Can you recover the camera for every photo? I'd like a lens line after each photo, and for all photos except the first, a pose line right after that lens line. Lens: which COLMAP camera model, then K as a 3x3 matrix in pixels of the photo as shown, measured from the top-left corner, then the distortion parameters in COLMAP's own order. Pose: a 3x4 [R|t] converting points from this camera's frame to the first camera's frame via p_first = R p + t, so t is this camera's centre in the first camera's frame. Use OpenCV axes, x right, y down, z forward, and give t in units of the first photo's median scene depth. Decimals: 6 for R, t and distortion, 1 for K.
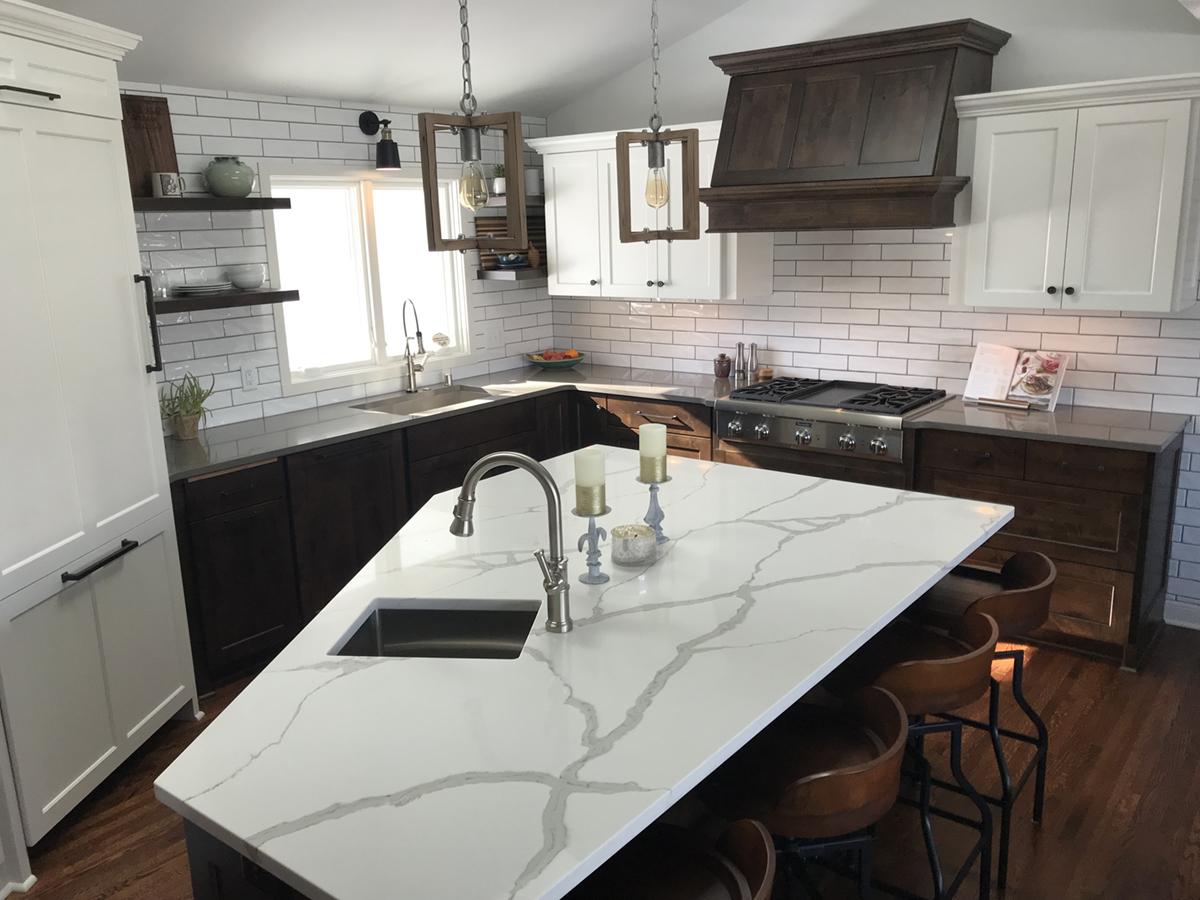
lens RADIAL K [[973.9, 0, 577.5], [0, 973.9, 465.5], [0, 0, 1]] dist [0.045414, -0.035711]
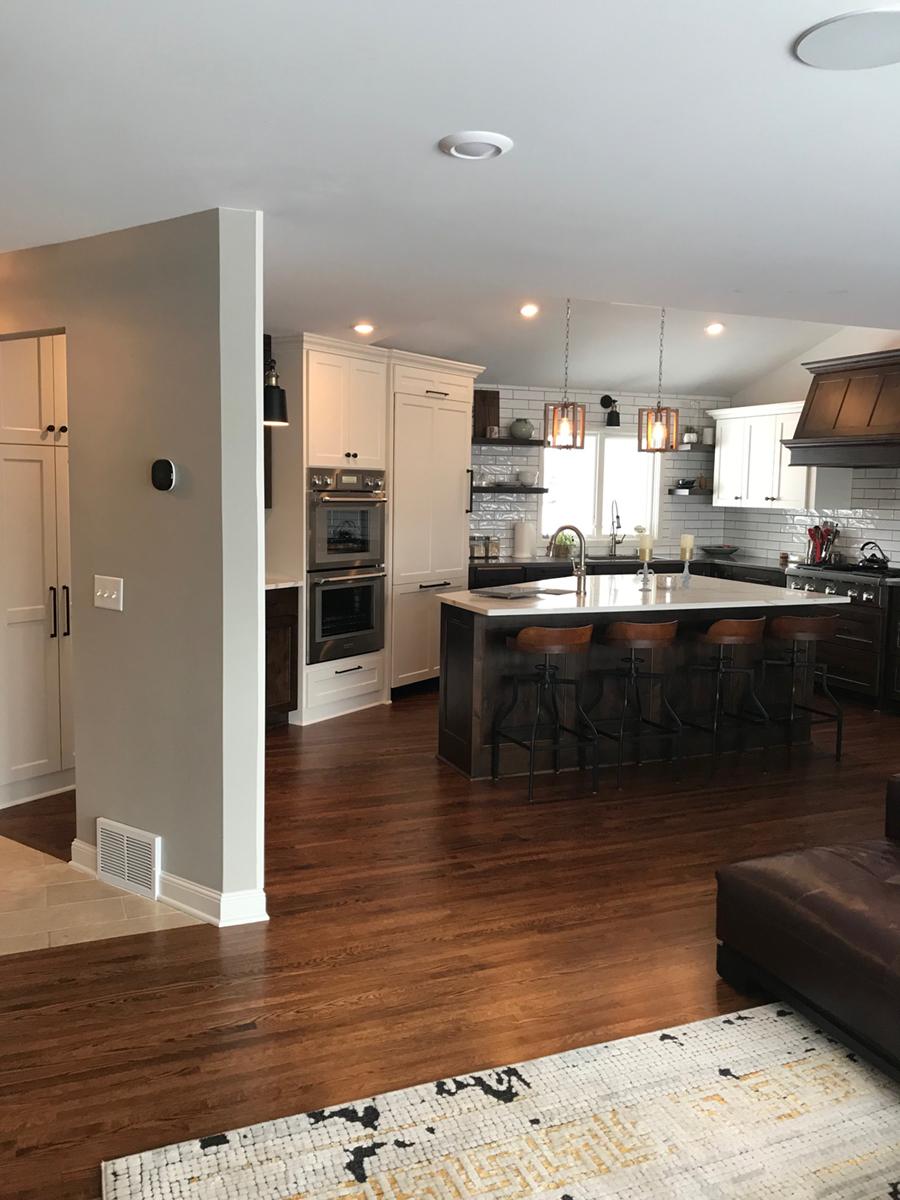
lens RADIAL K [[973.9, 0, 448.5], [0, 973.9, 597.4], [0, 0, 1]] dist [0.045414, -0.035711]
pose [[0.888473, 0.094091, -0.449180, 0.367943], [-0.151187, 0.984130, -0.092897, 0.209804], [0.433311, 0.150447, 0.888598, -0.650422]]
